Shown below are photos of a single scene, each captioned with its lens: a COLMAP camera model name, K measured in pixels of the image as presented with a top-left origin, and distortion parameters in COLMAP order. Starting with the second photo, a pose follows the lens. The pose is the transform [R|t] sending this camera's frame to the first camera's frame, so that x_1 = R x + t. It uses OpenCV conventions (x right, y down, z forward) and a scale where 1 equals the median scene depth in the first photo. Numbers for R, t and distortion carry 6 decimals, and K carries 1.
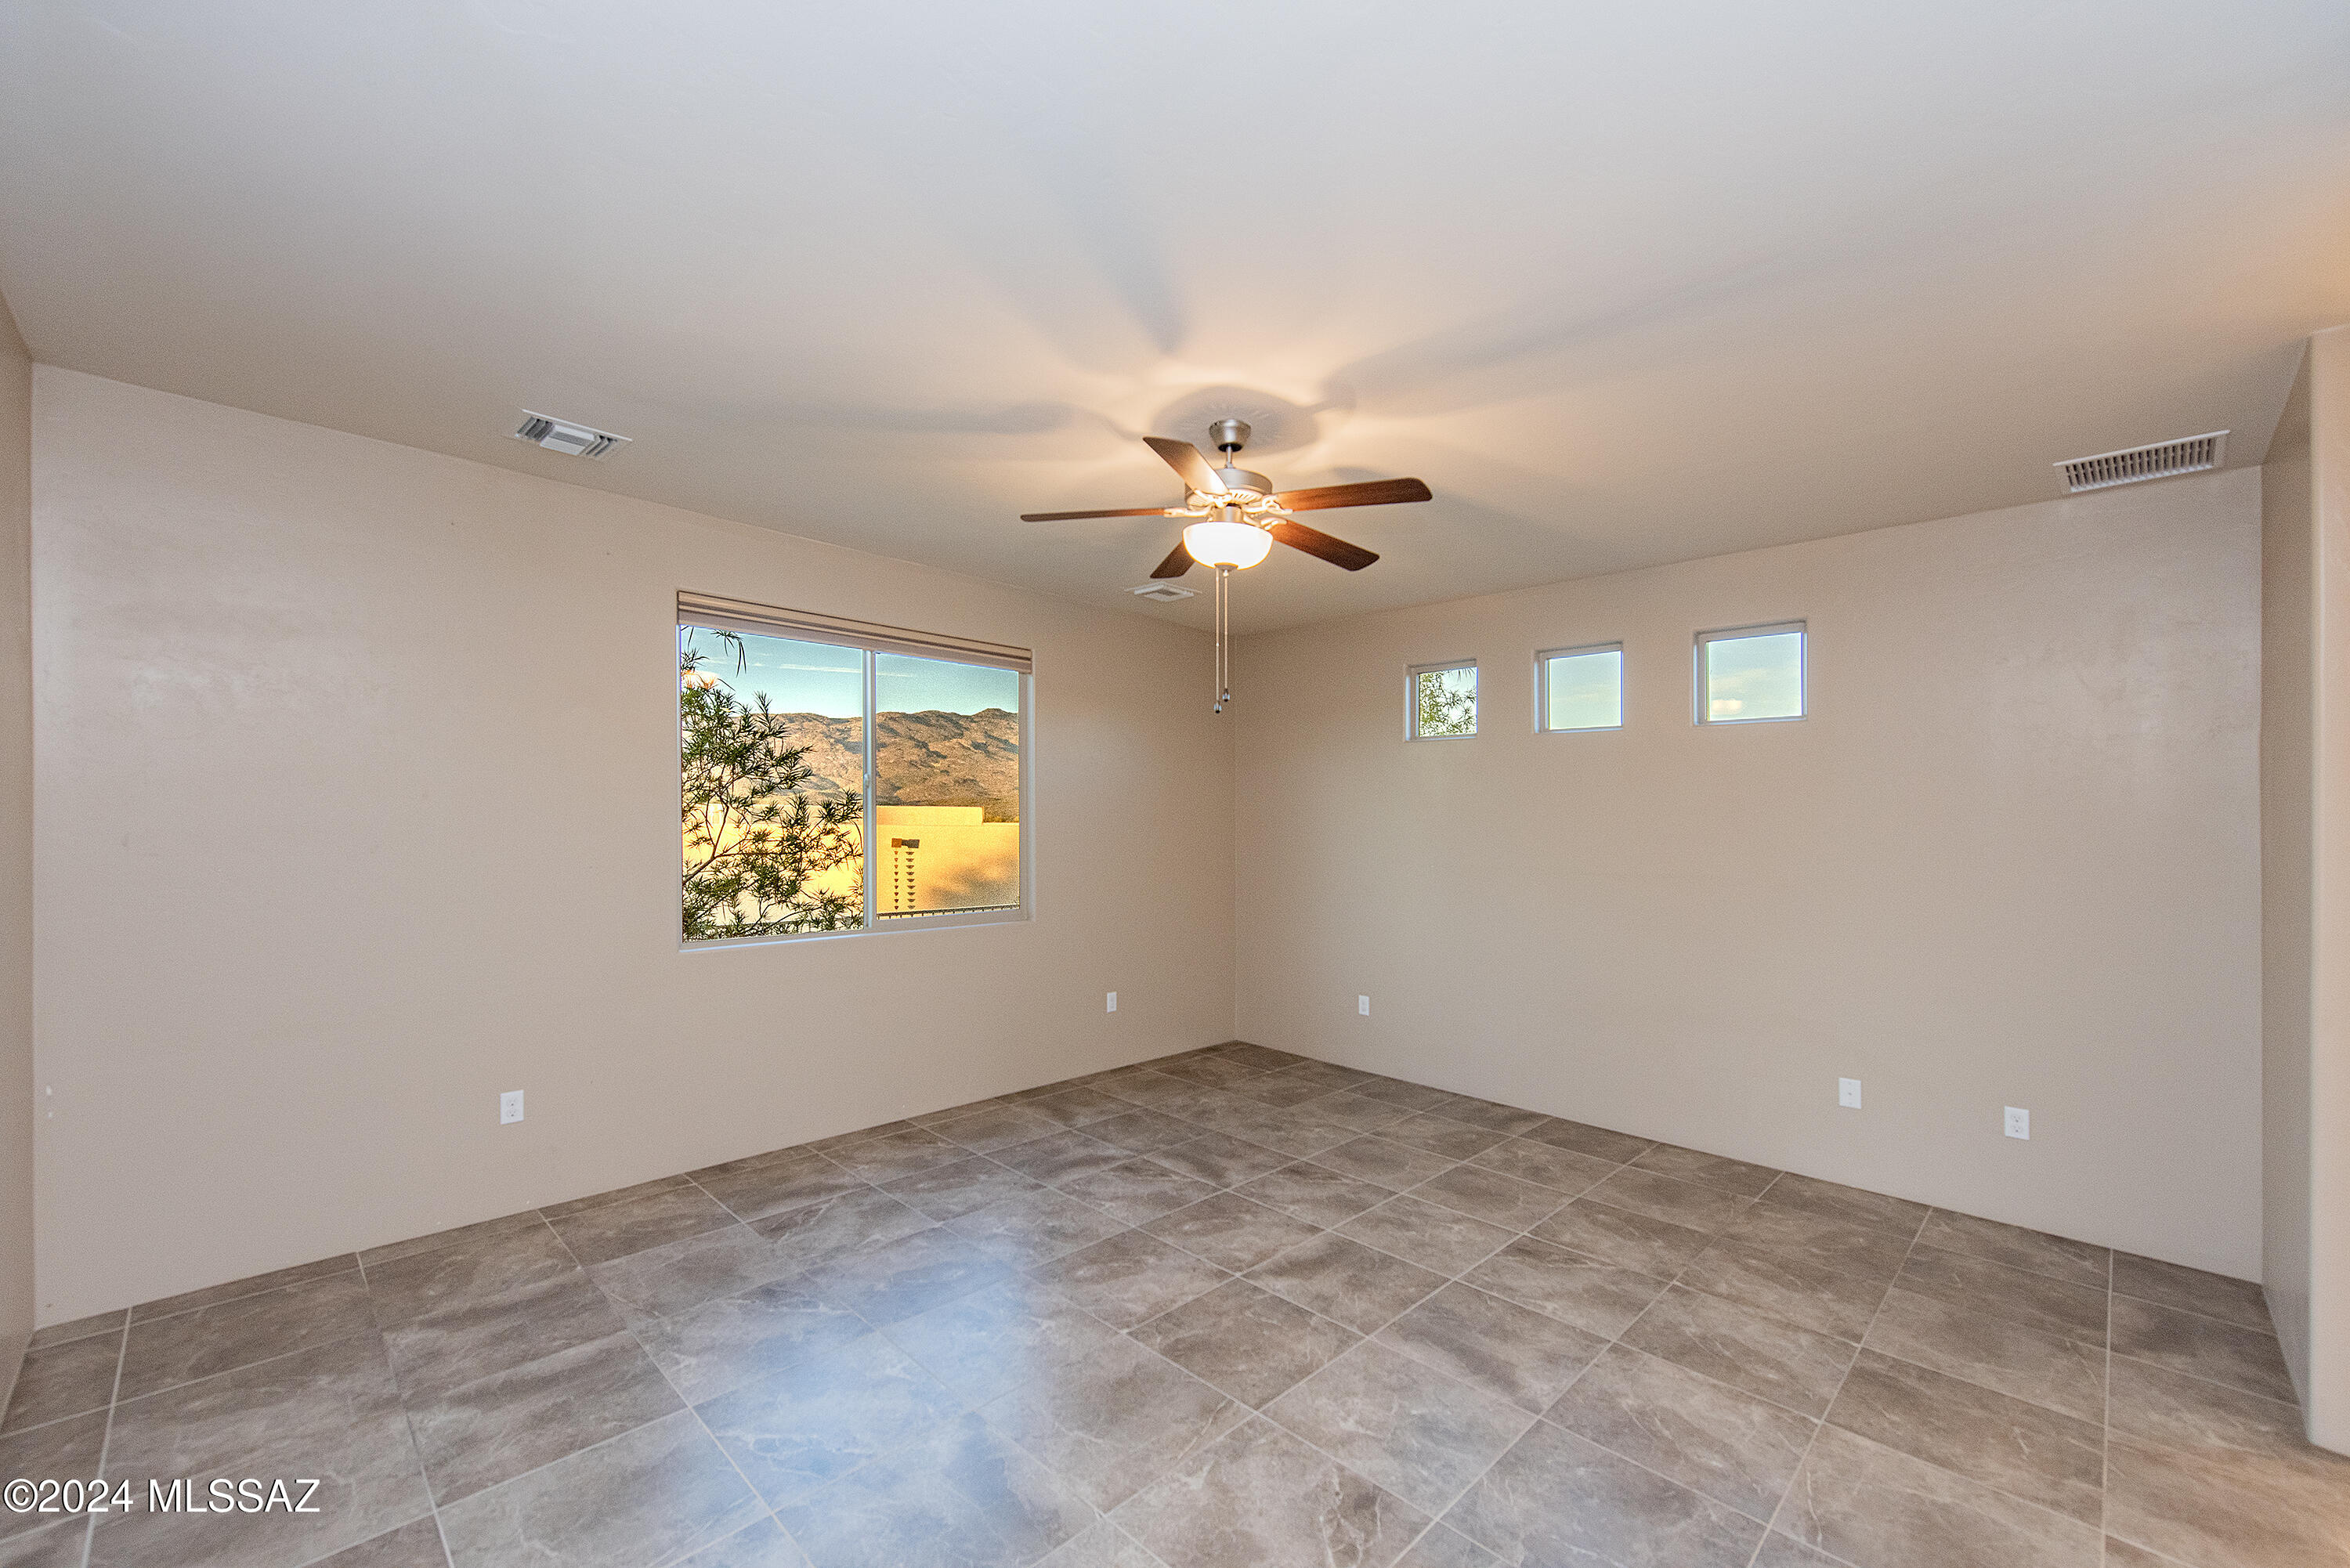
lens RADIAL K [[938.0, 0, 1182.4], [0, 938.0, 808.0], [0, 0, 1]] dist [0.000125, -0.000310]
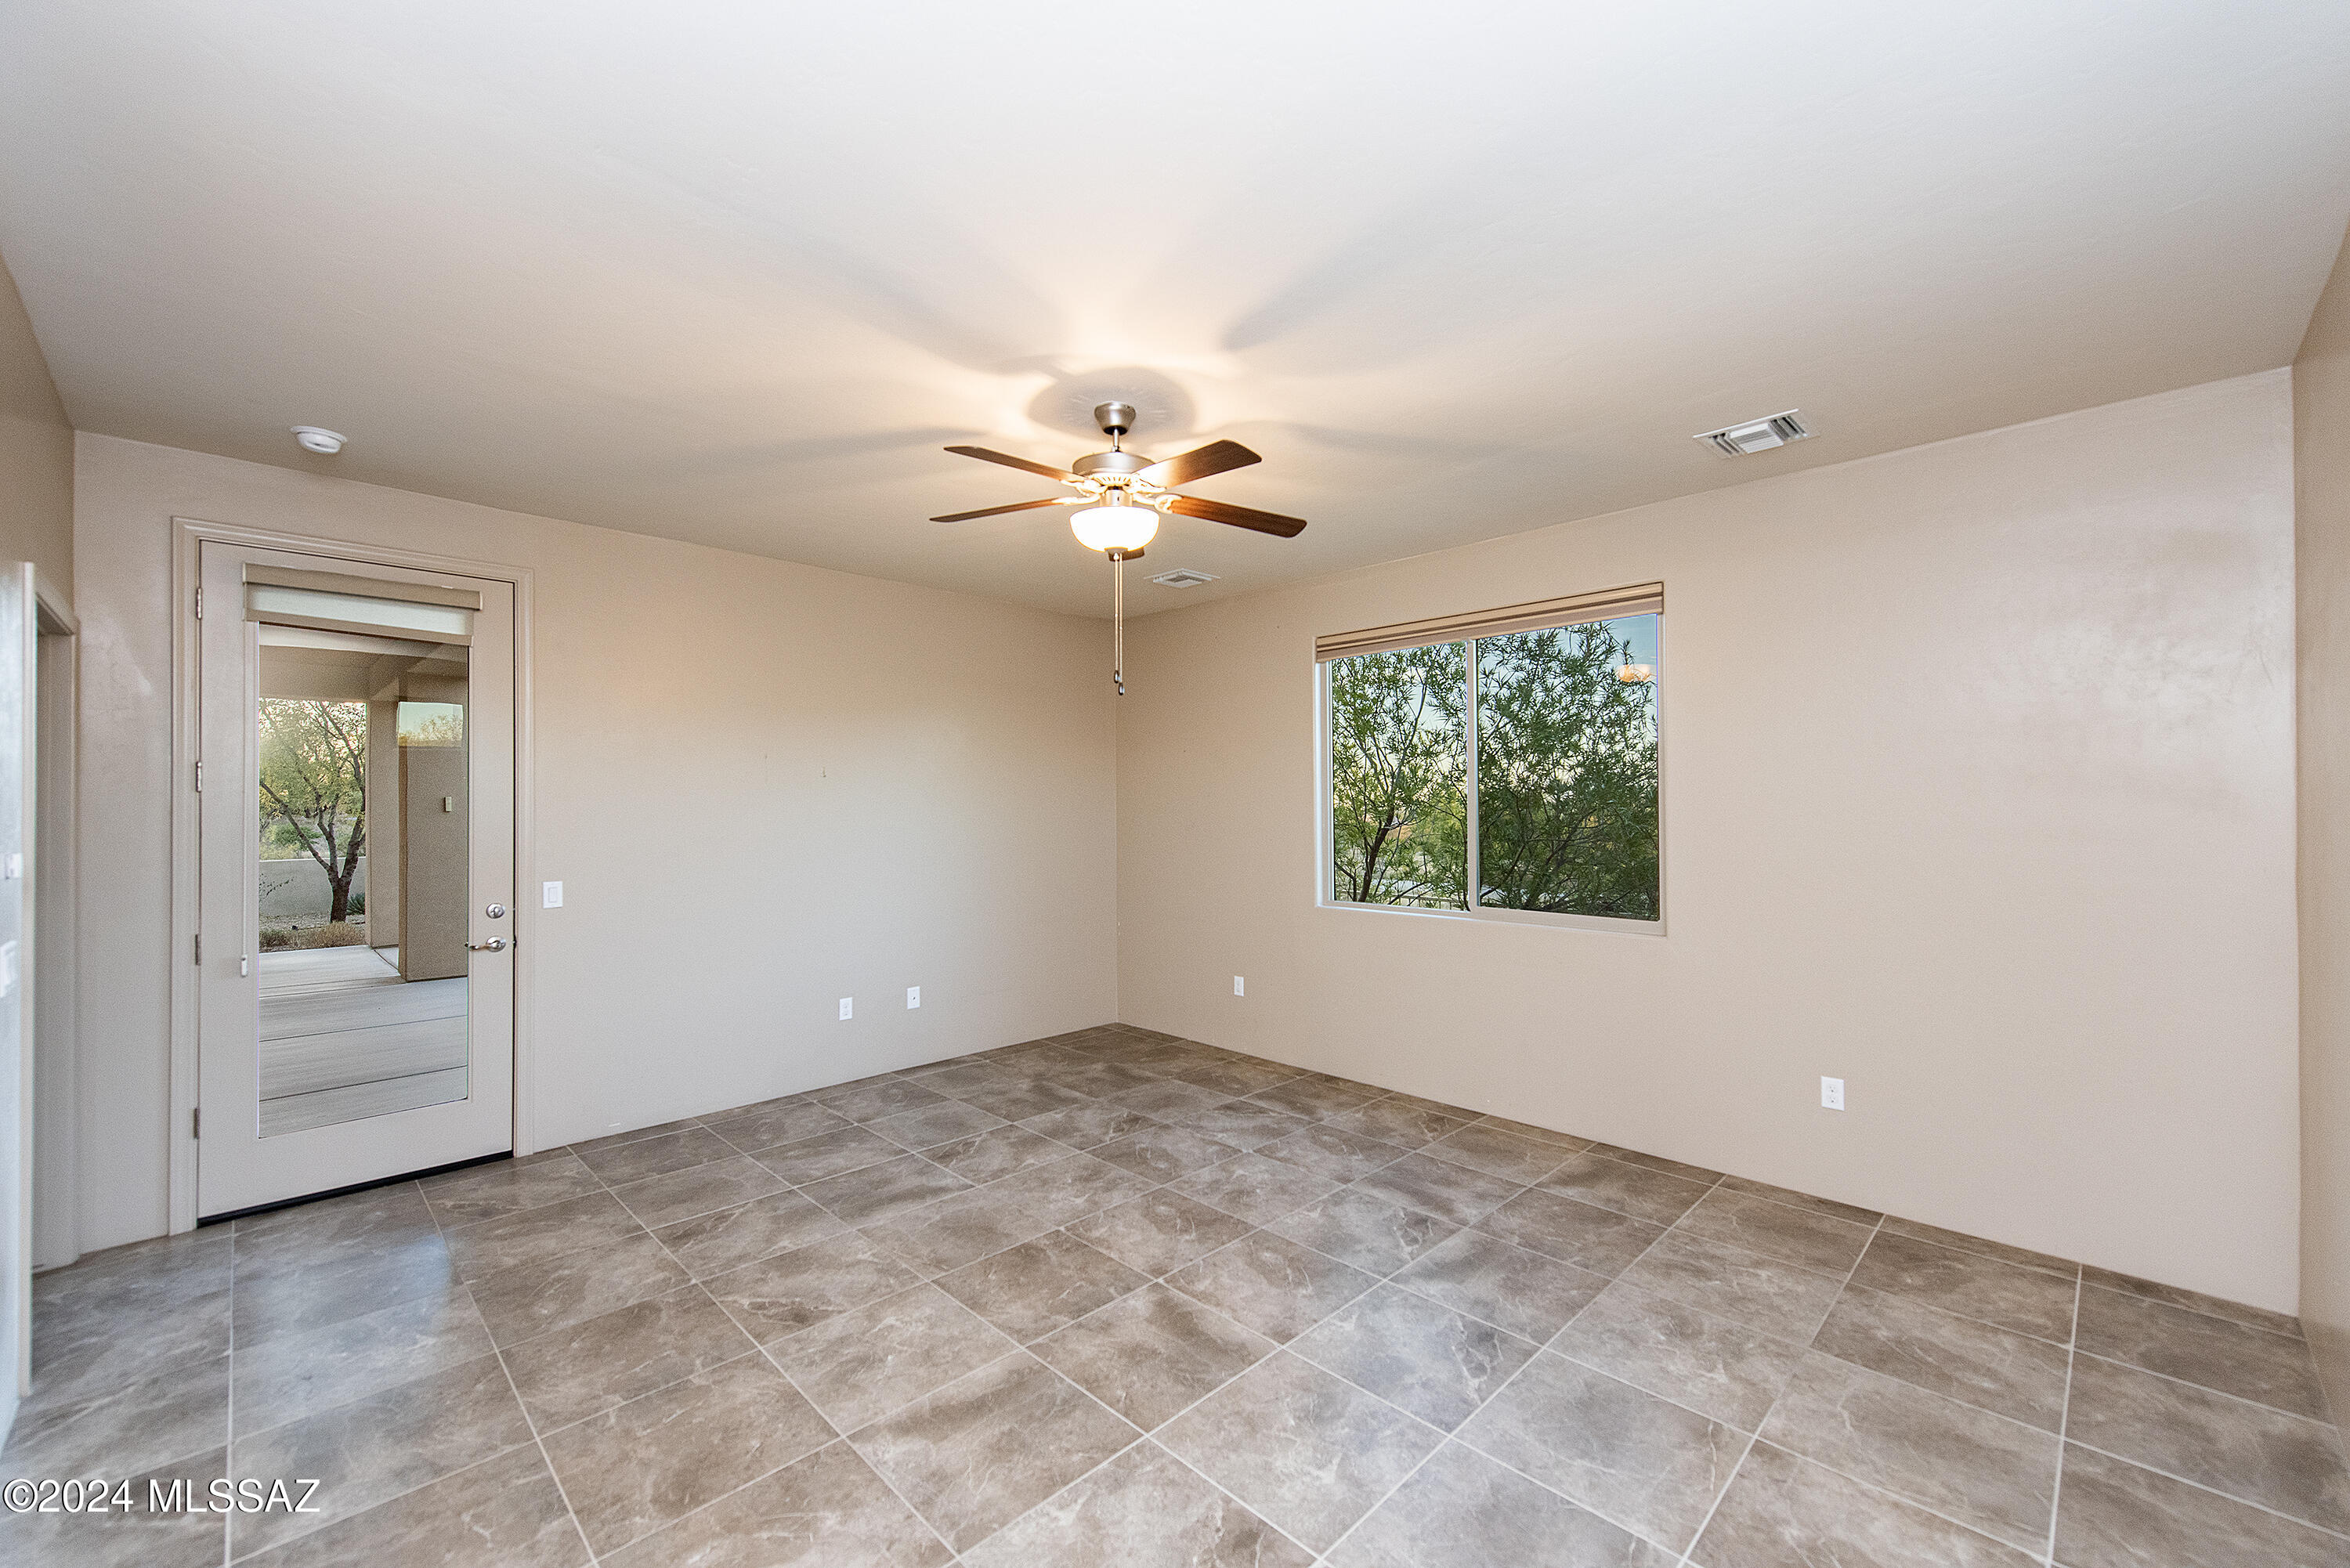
lens RADIAL K [[938.0, 0, 1172.9], [0, 938.0, 786.1], [0, 0, 1]] dist [0.000125, -0.000310]
pose [[-0.003328, -0.027492, -0.999616, 0.857639], [0.007259, 0.999595, -0.027515, 0.024877], [0.999968, -0.007348, -0.003127, 0.866529]]
